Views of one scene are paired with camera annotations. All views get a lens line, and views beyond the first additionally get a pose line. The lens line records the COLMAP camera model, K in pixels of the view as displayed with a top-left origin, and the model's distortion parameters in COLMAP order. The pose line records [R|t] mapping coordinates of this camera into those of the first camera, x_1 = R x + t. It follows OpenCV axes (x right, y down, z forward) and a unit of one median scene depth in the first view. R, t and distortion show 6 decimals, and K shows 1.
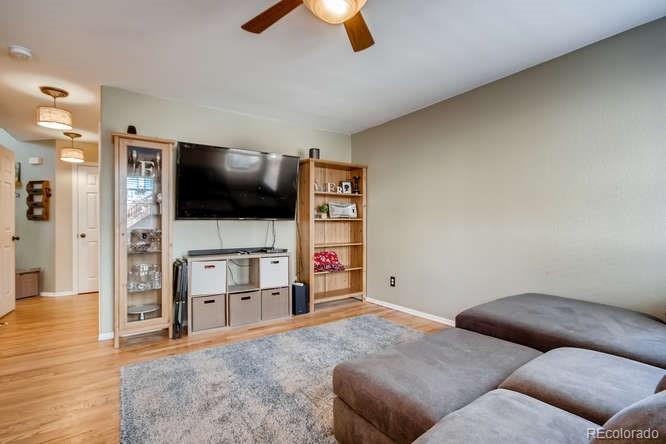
lens RADIAL K [[312.5, 0, 332.5], [0, 312.5, 223.8], [0, 0, 1]] dist [-0.021274, 0.005383]
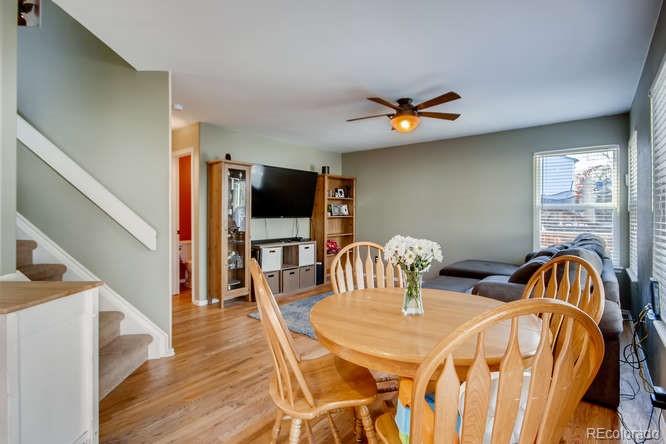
lens RADIAL K [[312.5, 0, 338.0], [0, 312.5, 219.4], [0, 0, 1]] dist [-0.021274, 0.005383]
pose [[0.964683, -0.009435, 0.263244, -0.376222], [0.006626, 0.999911, 0.011557, -0.019256], [-0.263329, -0.009404, 0.964660, -0.366111]]
